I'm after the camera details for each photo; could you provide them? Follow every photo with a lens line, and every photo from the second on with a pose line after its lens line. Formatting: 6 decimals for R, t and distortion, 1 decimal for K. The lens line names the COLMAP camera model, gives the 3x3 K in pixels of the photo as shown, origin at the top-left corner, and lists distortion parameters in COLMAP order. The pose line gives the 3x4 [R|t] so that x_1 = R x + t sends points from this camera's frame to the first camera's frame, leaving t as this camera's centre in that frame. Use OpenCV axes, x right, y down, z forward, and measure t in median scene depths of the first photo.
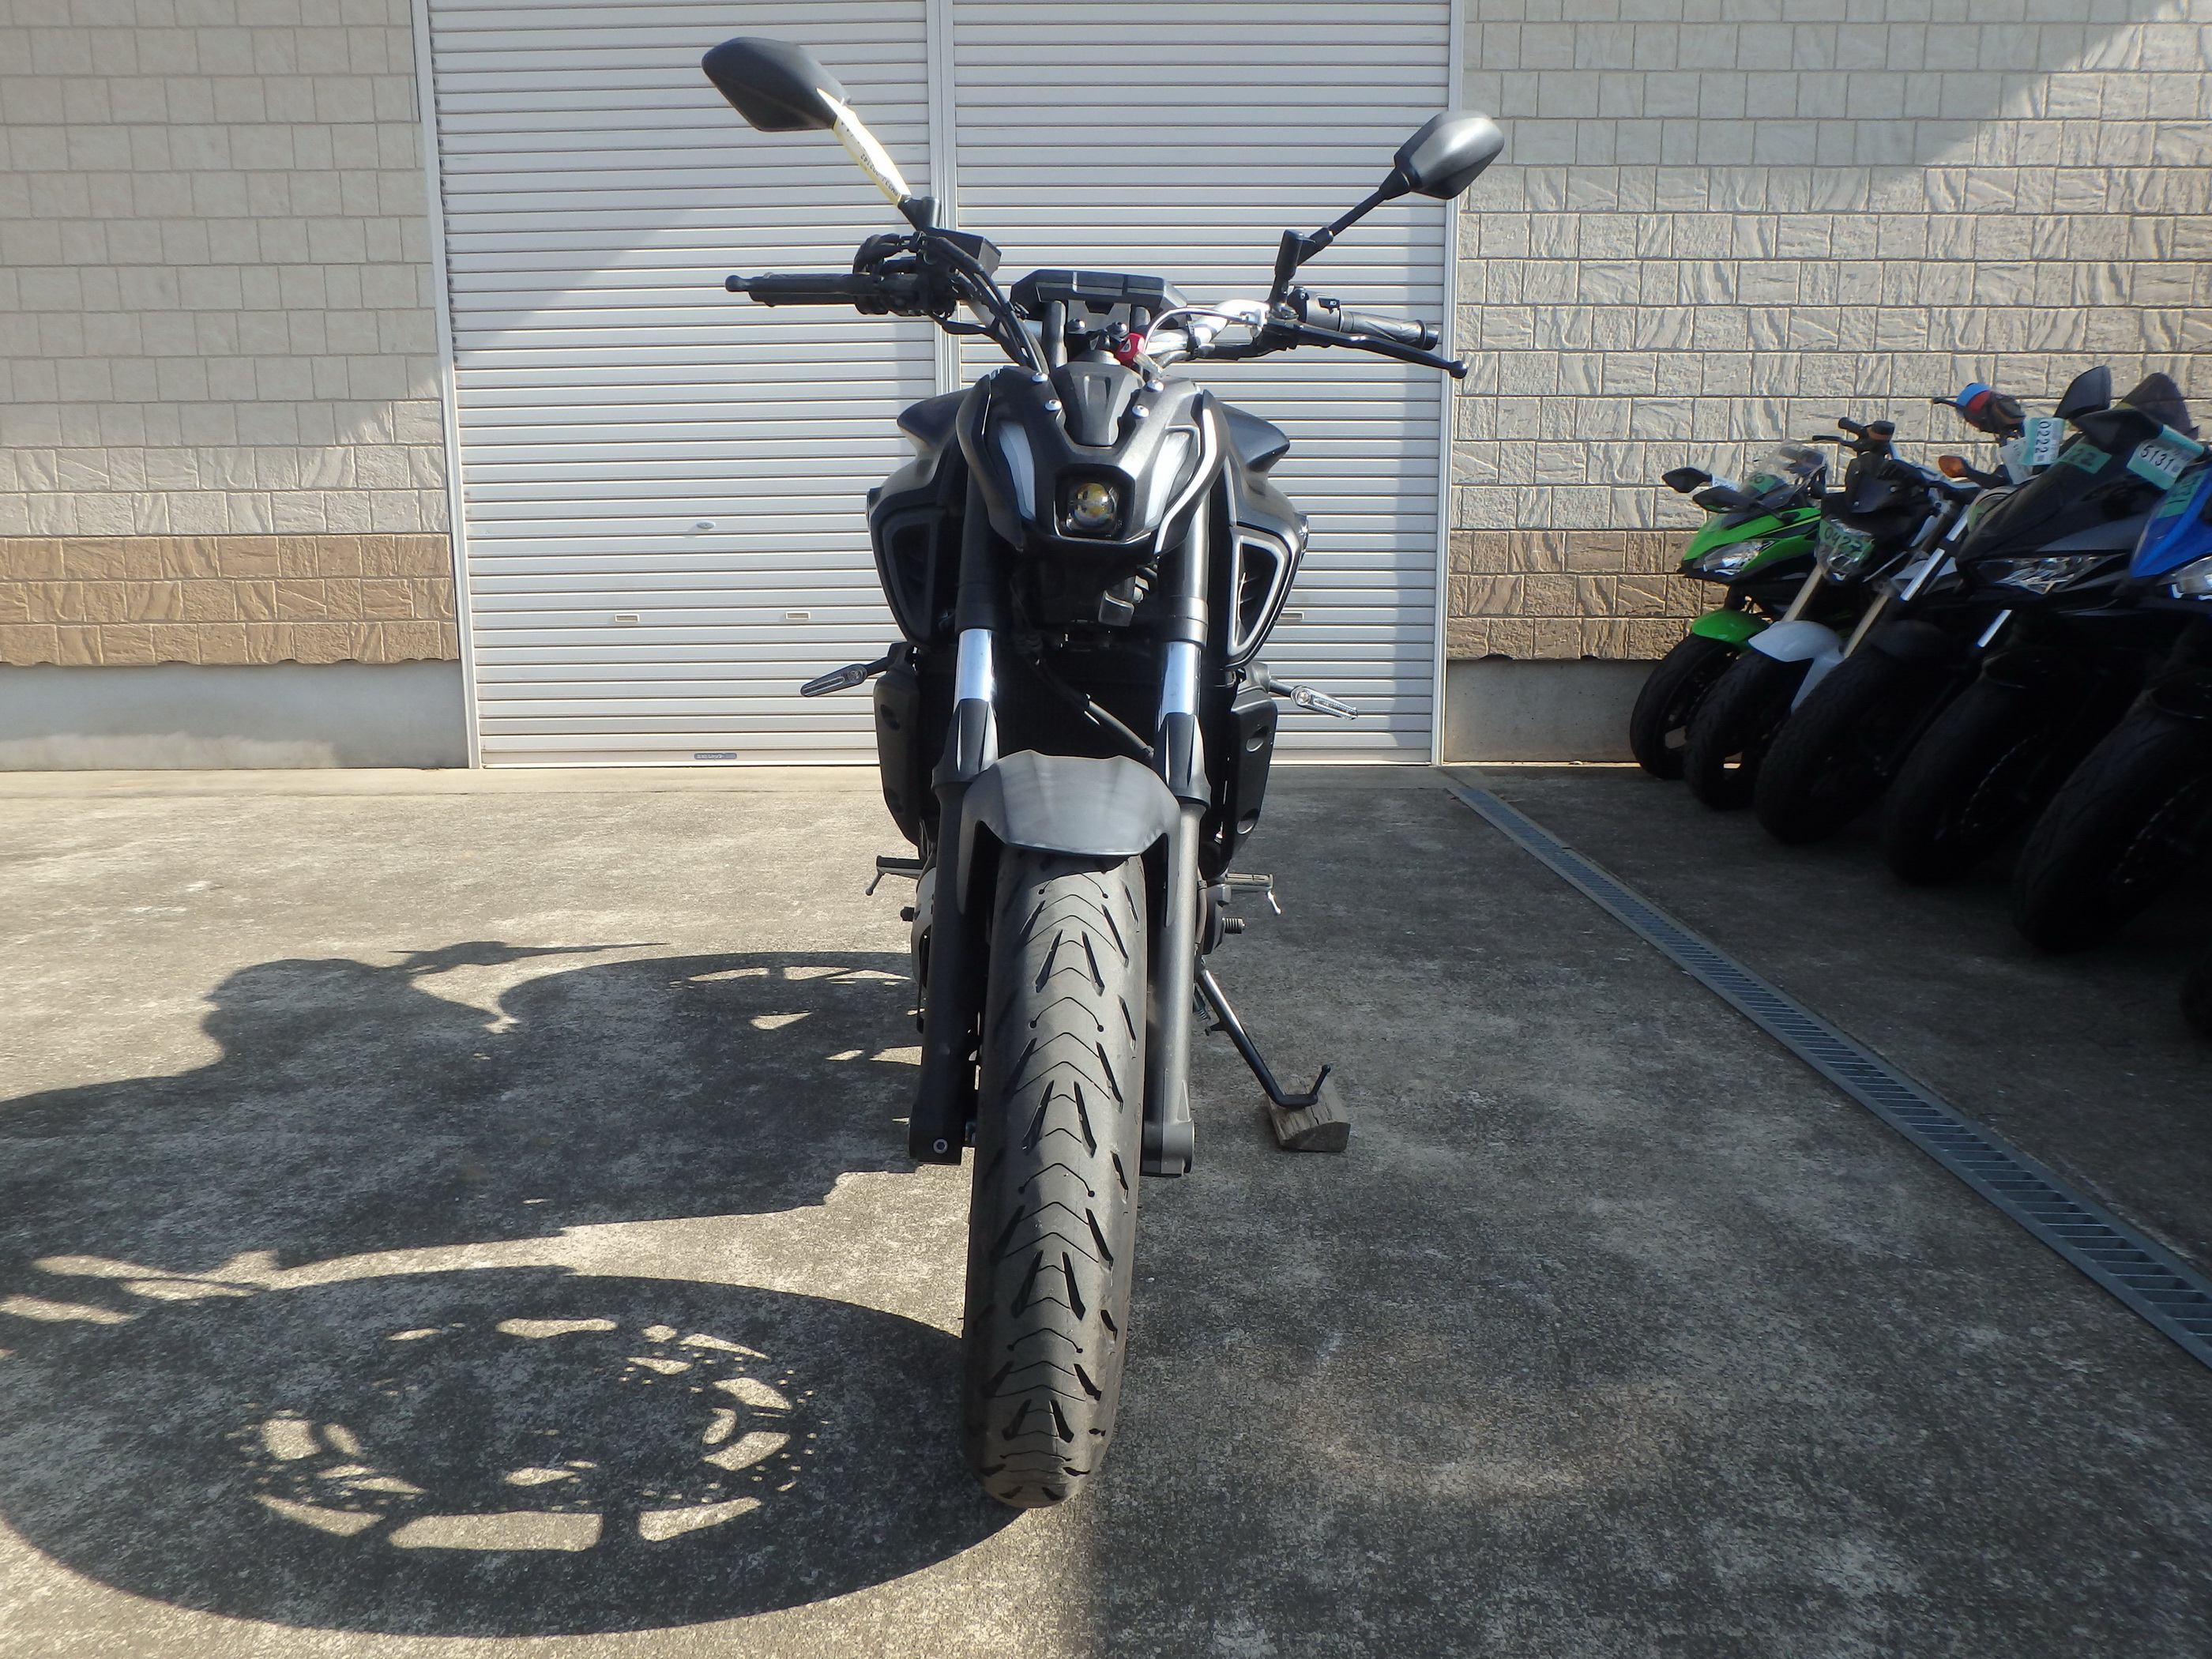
lens RADIAL K [[1606.1, 0, 1109.4], [0, 1606.1, 848.6], [0, 0, 1]] dist [-0.022610, 0.029825]
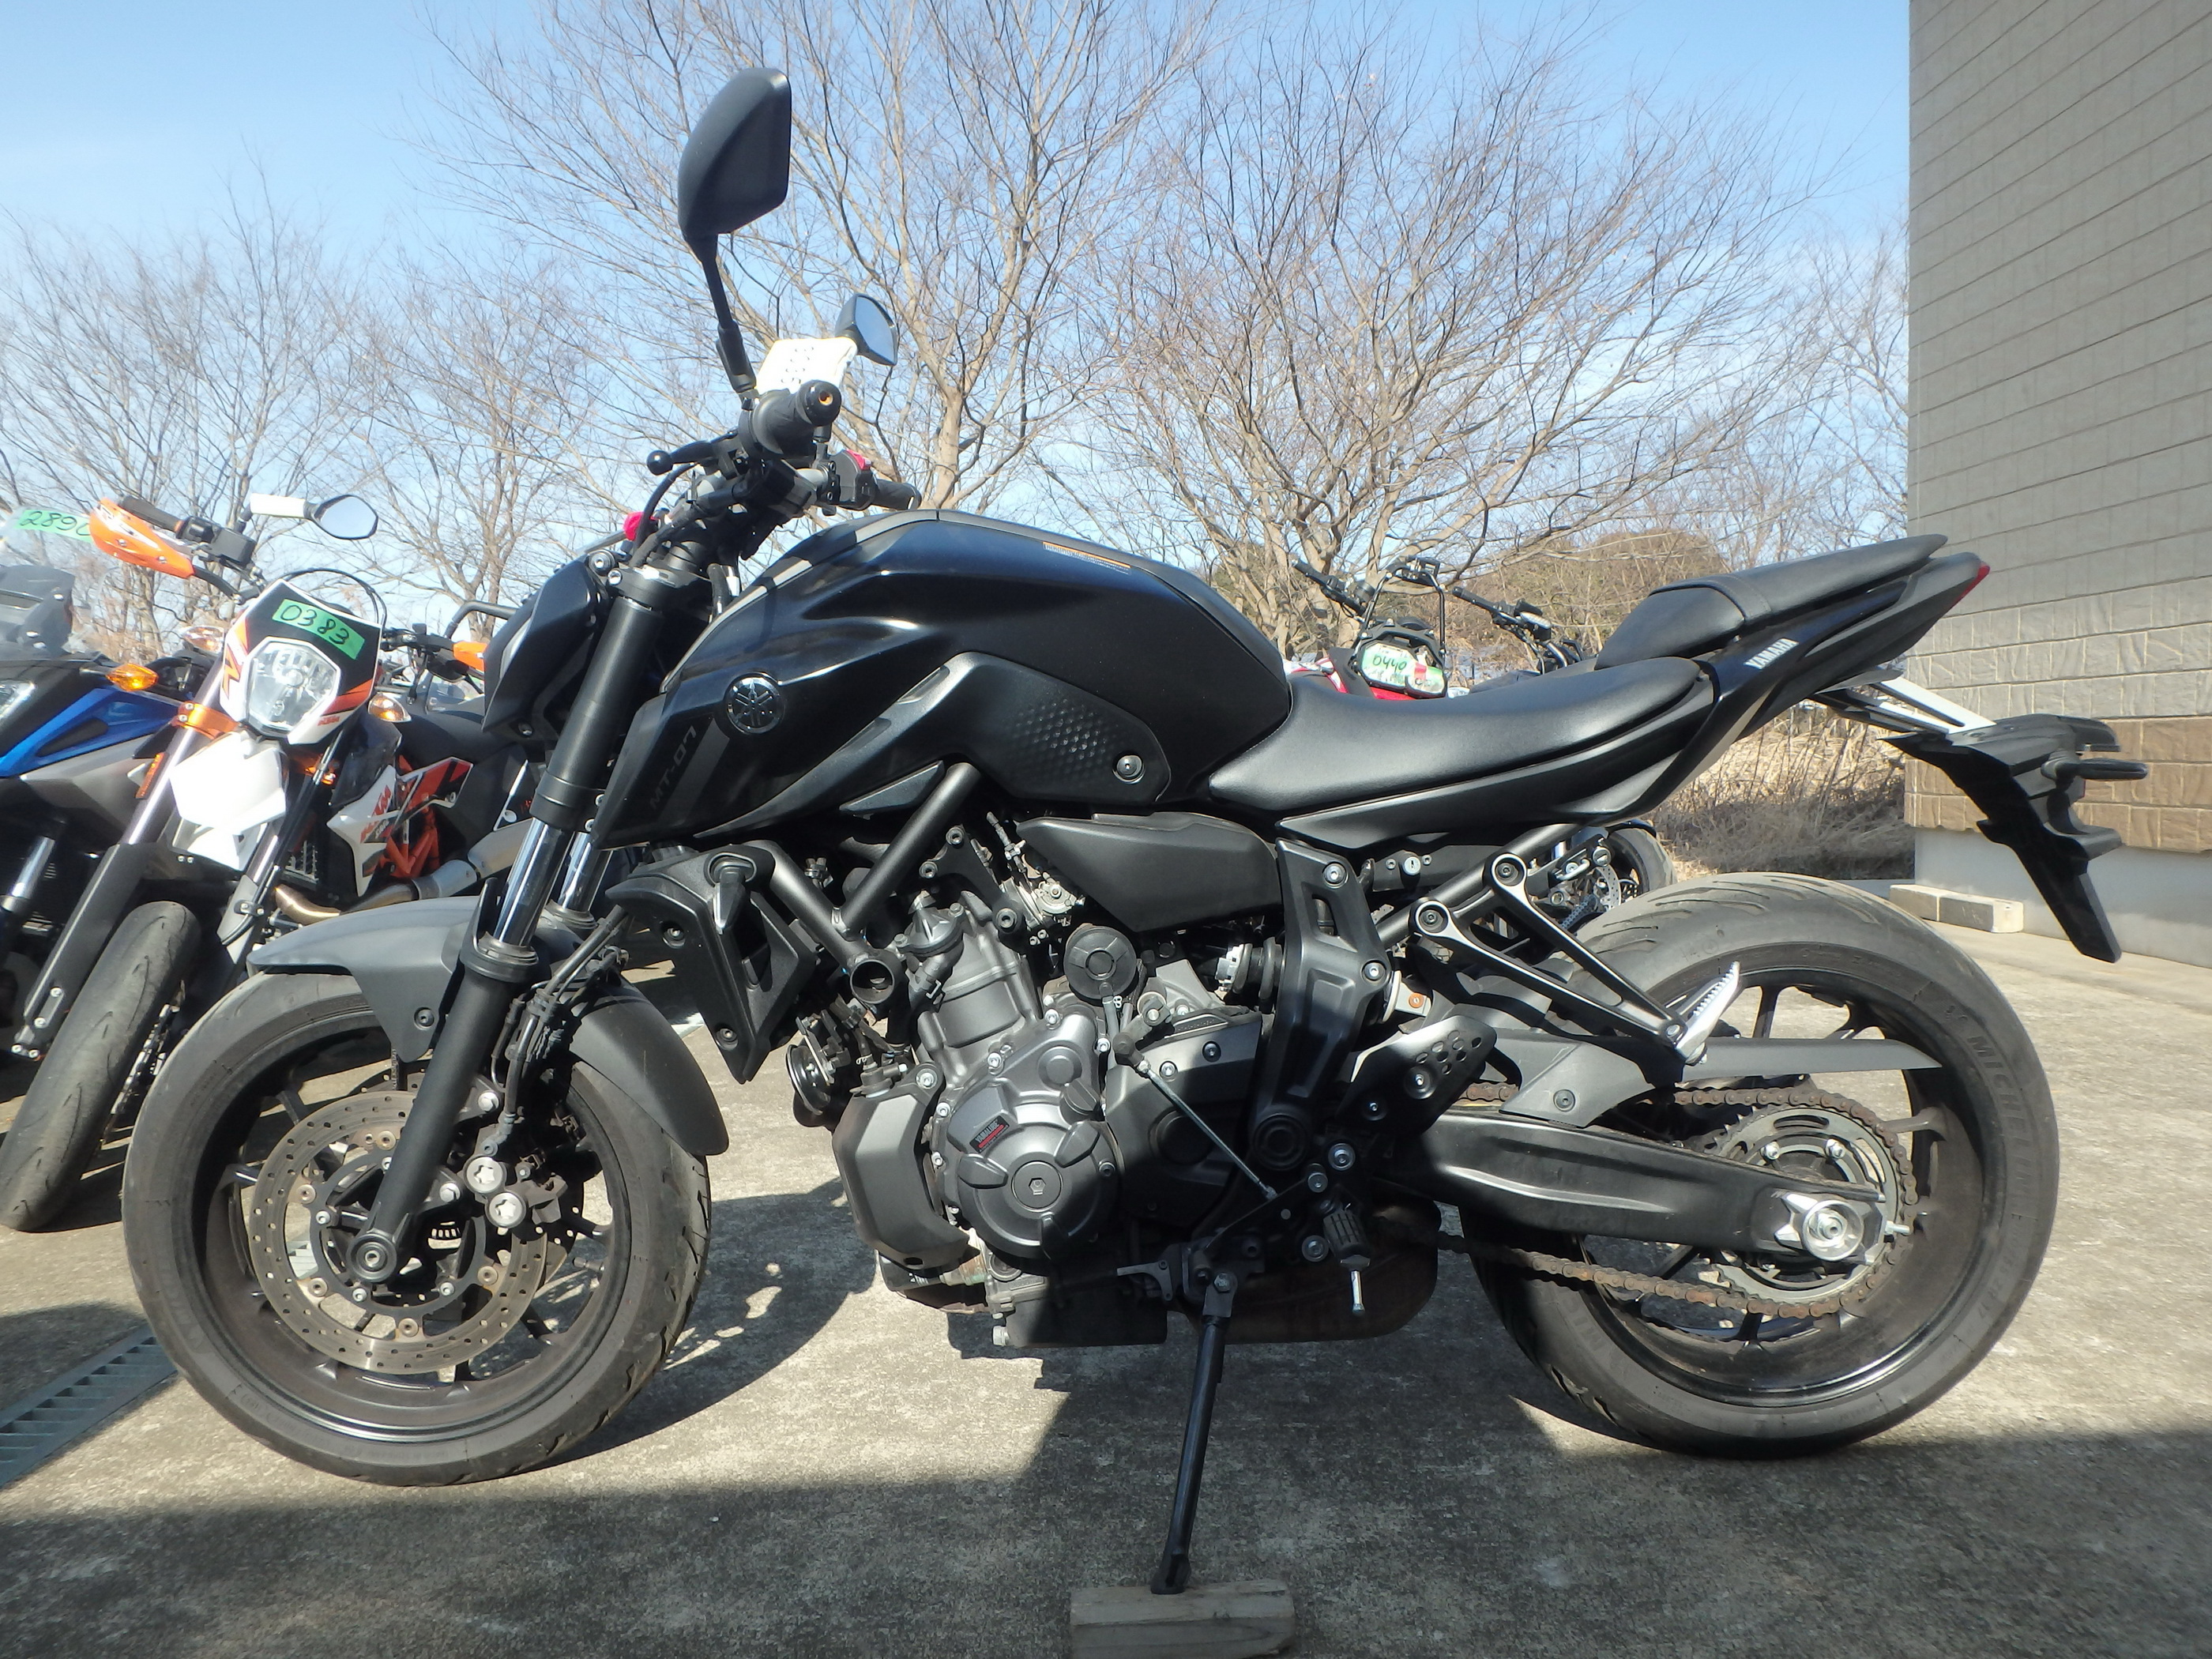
lens RADIAL K [[1529.4, 0, 1119.4], [0, 1529.4, 820.8], [0, 0, 1]] dist [-0.025400, 0.012853]
pose [[-0.000487, 0.052148, -0.998639, 0.278213], [-0.178823, 0.982538, 0.051394, -0.066956], [0.983881, 0.178605, 0.008847, 0.377987]]
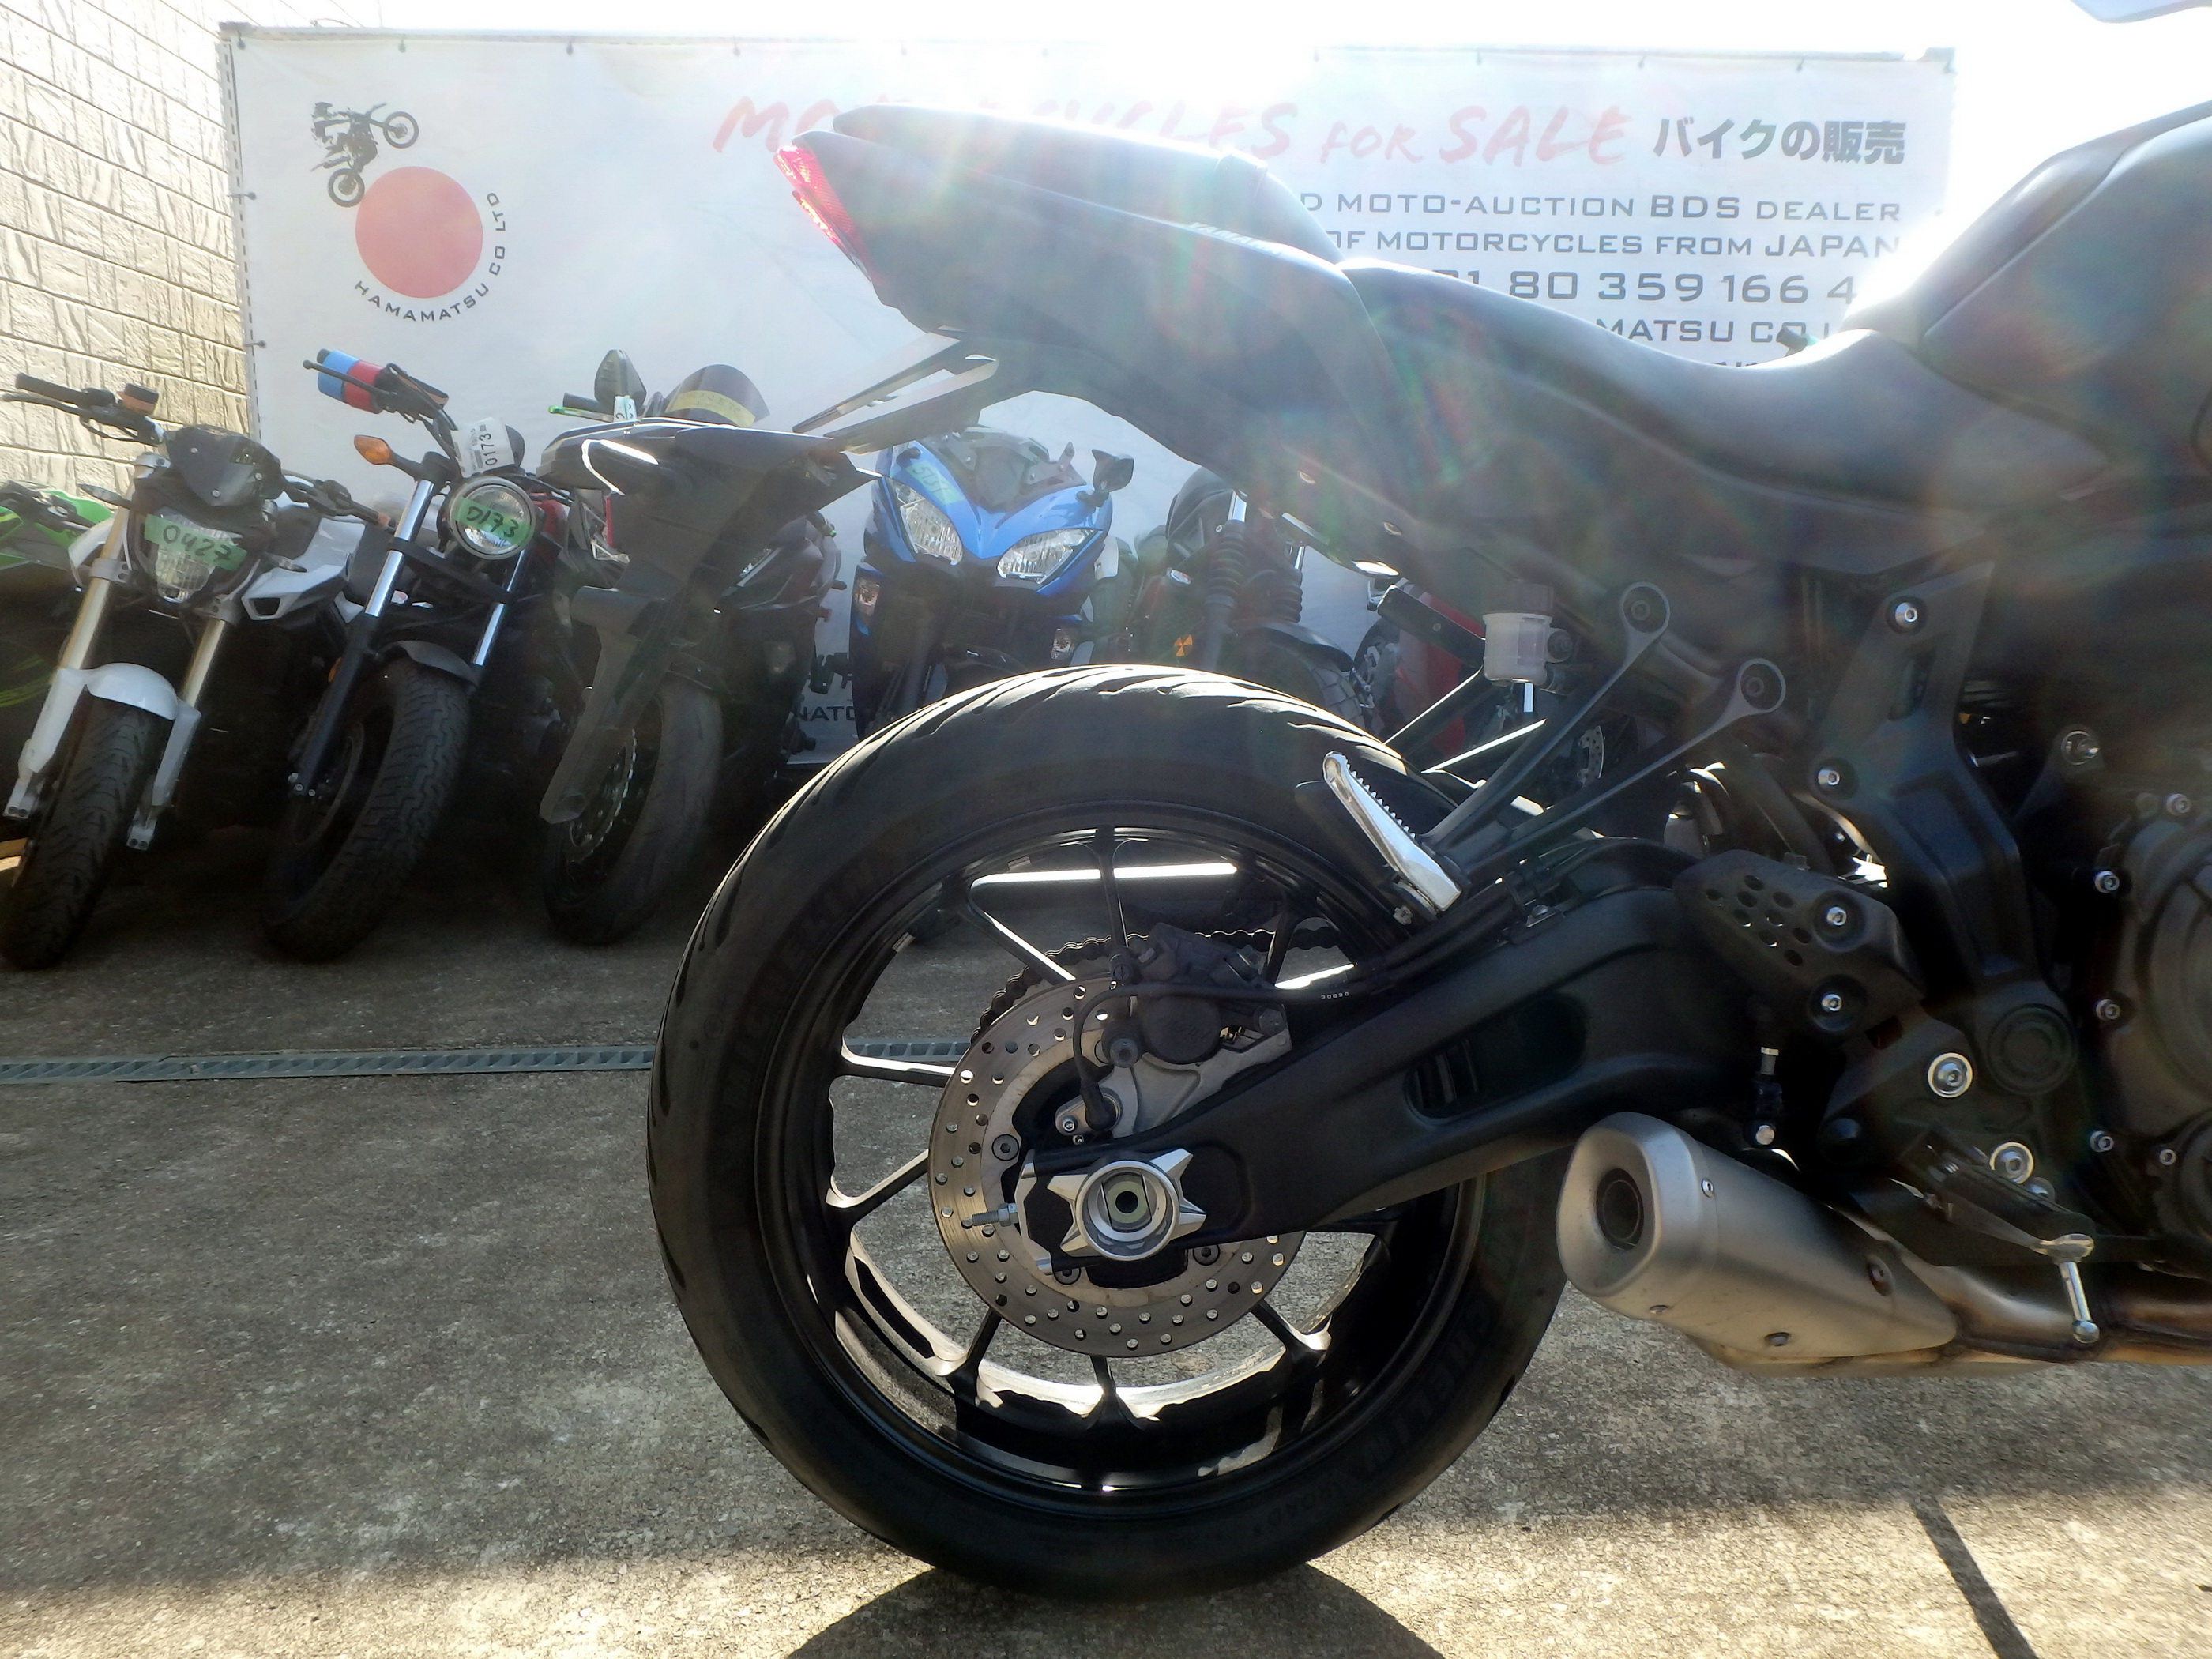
lens RADIAL K [[1529.4, 0, 1119.4], [0, 1529.4, 820.8], [0, 0, 1]] dist [-0.025400, 0.012853]
pose [[-0.019295, -0.148949, 0.988657, -0.195436], [0.209374, 0.966313, 0.149669, -0.073024], [-0.977645, 0.209887, 0.012541, 0.502381]]
